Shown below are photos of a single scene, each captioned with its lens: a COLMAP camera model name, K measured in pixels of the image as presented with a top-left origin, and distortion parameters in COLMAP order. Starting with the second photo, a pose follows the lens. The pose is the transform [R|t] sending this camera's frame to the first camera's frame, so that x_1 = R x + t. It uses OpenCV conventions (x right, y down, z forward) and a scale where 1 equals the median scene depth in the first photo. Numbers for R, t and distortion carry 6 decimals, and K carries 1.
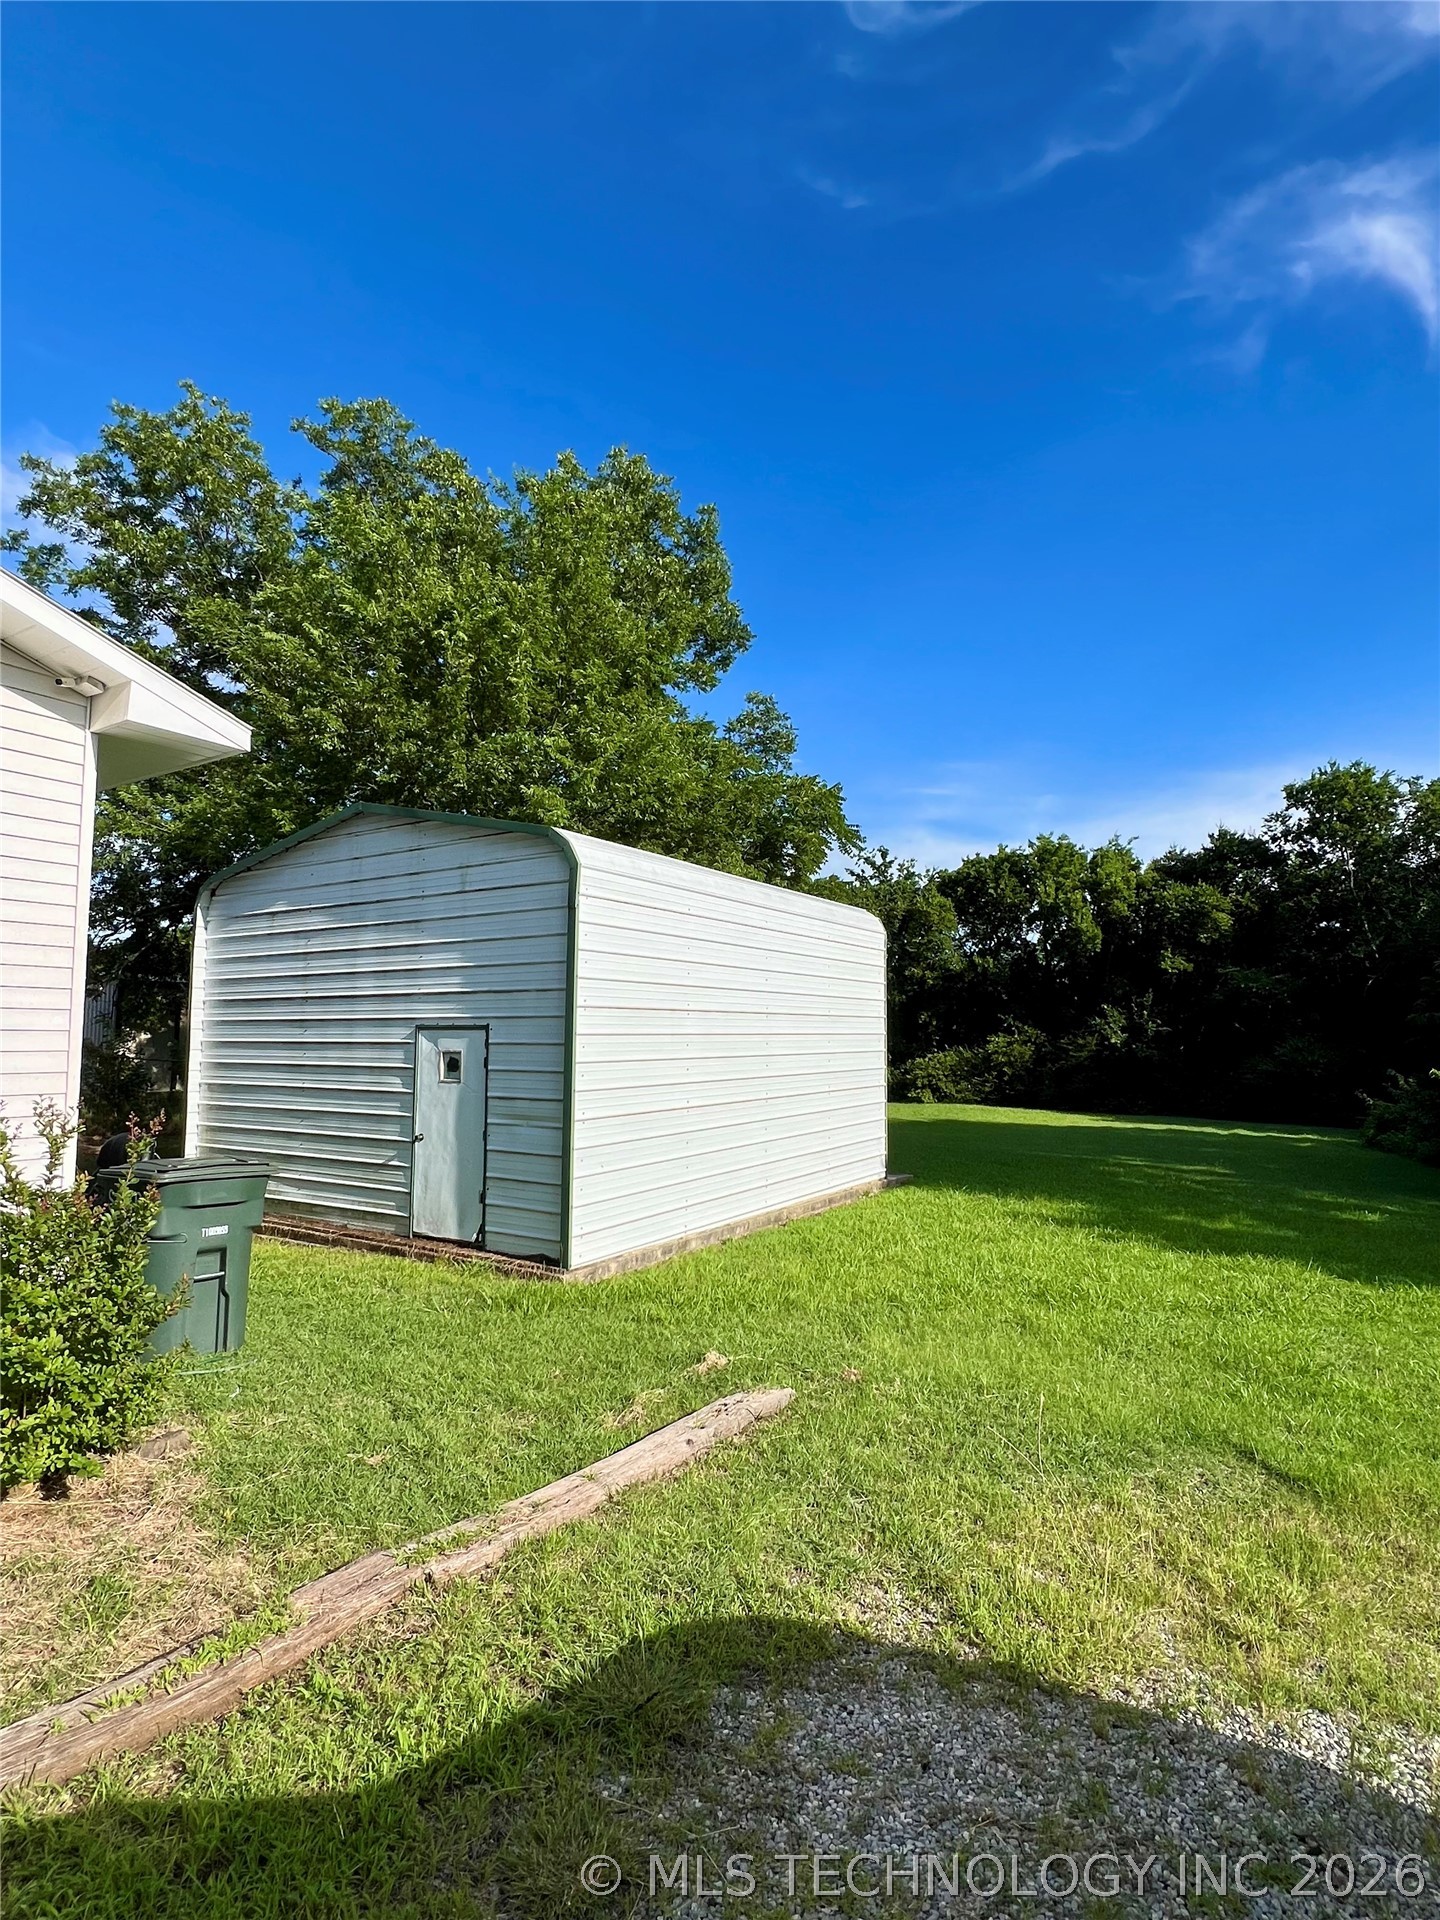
lens RADIAL K [[970.6, 0, 720.0], [0, 970.6, 960.0], [0, 0, 1]] dist [0.001234, 0.000898]
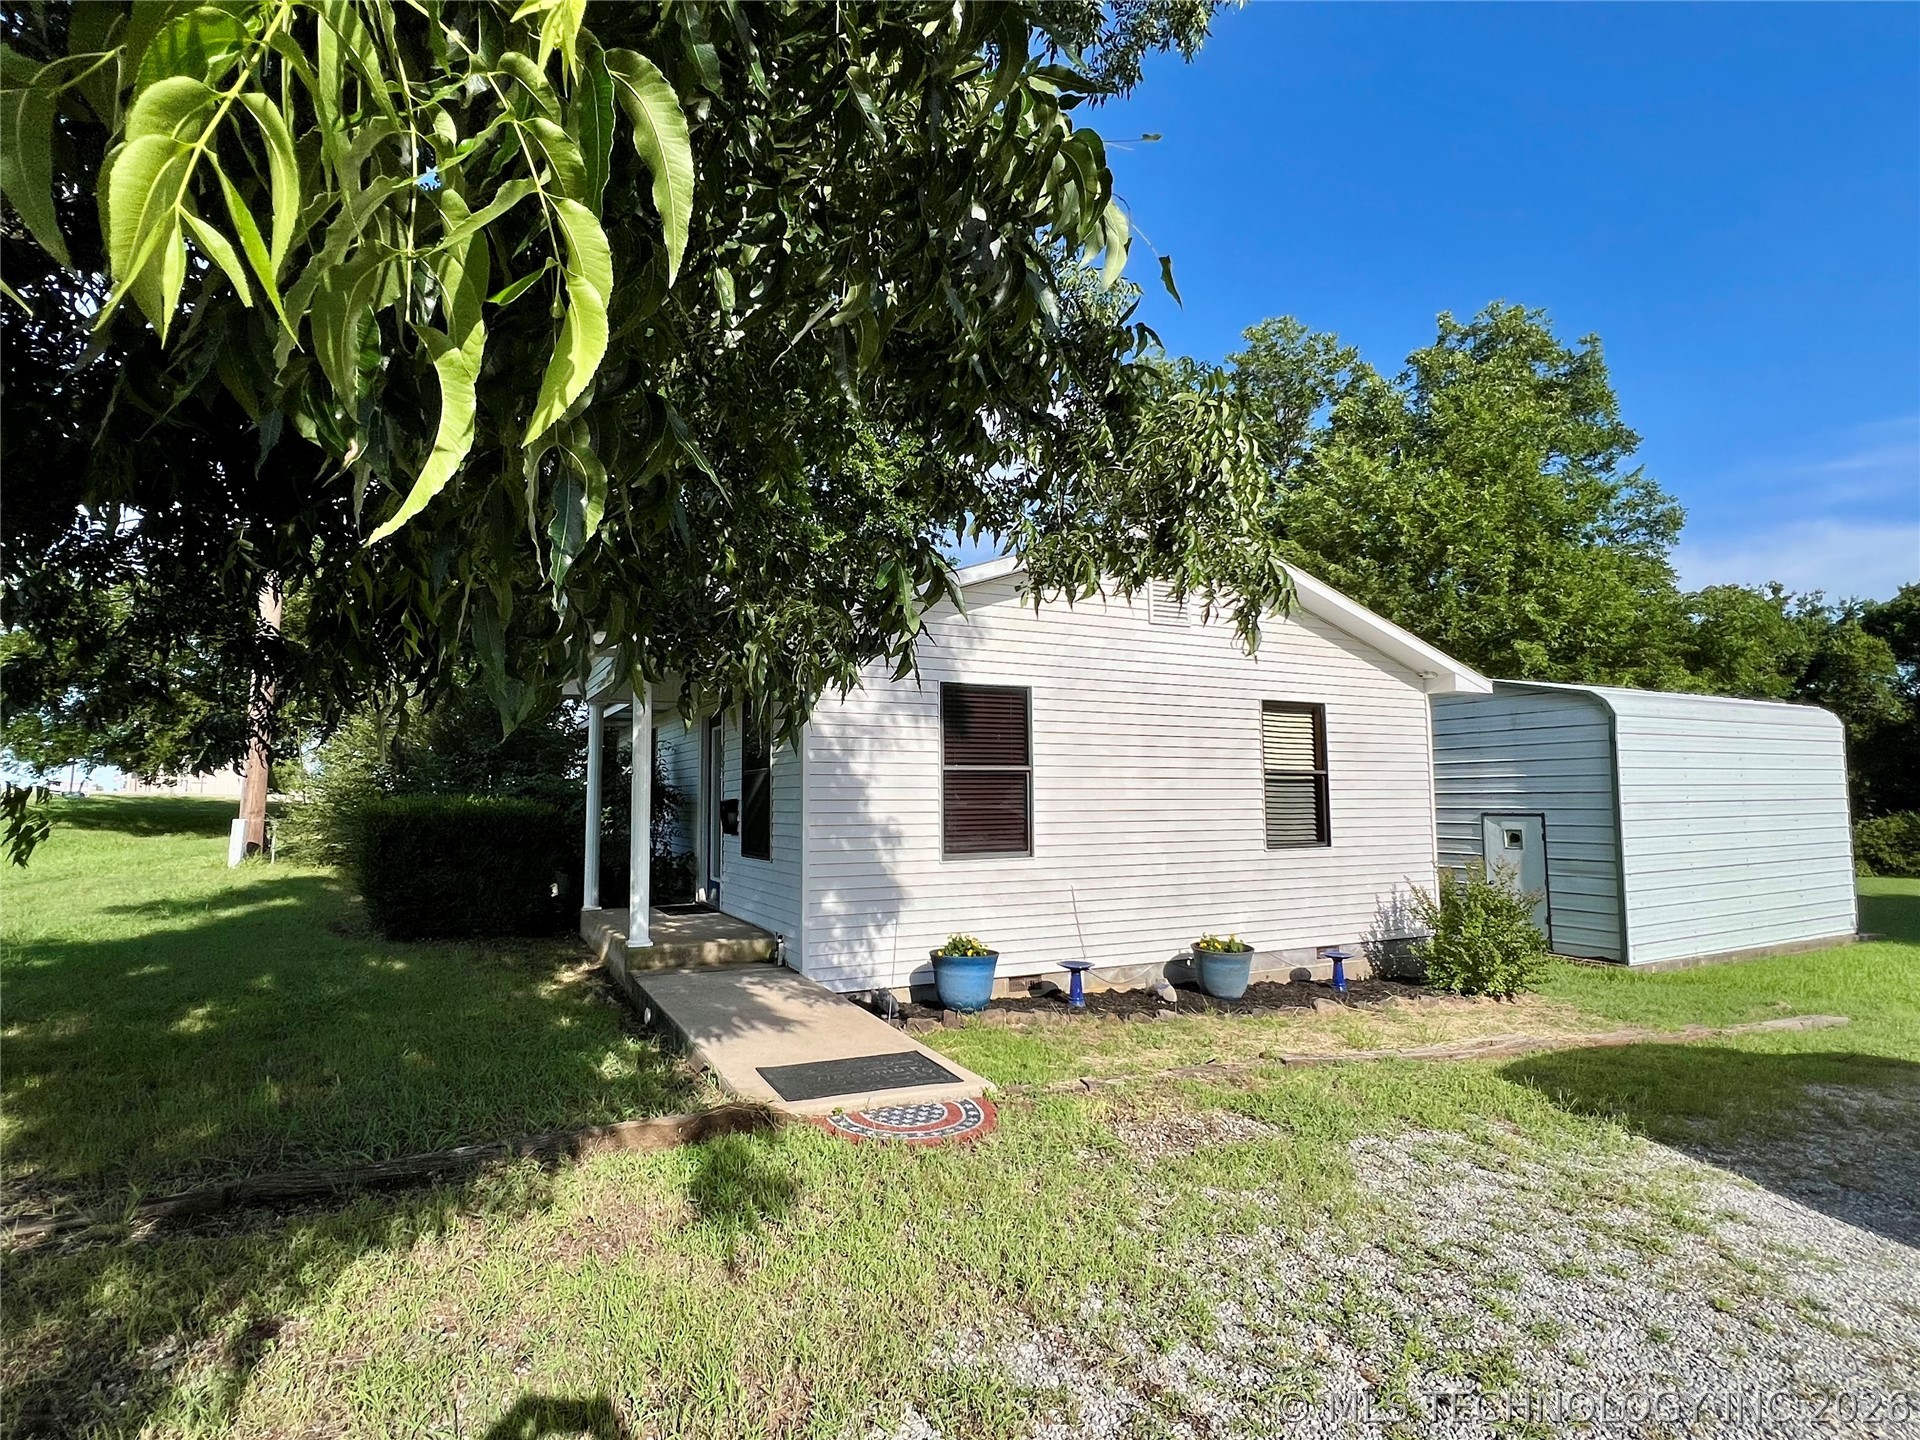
lens RADIAL K [[970.6, 0, 960.0], [0, 970.6, 720.0], [0, 0, 1]] dist [0.001234, 0.000898]
pose [[0.866706, -0.049154, -0.496391, -0.176546], [0.049003, 0.998710, -0.013335, -0.073801], [0.496406, -0.012767, 0.867997, -0.567051]]
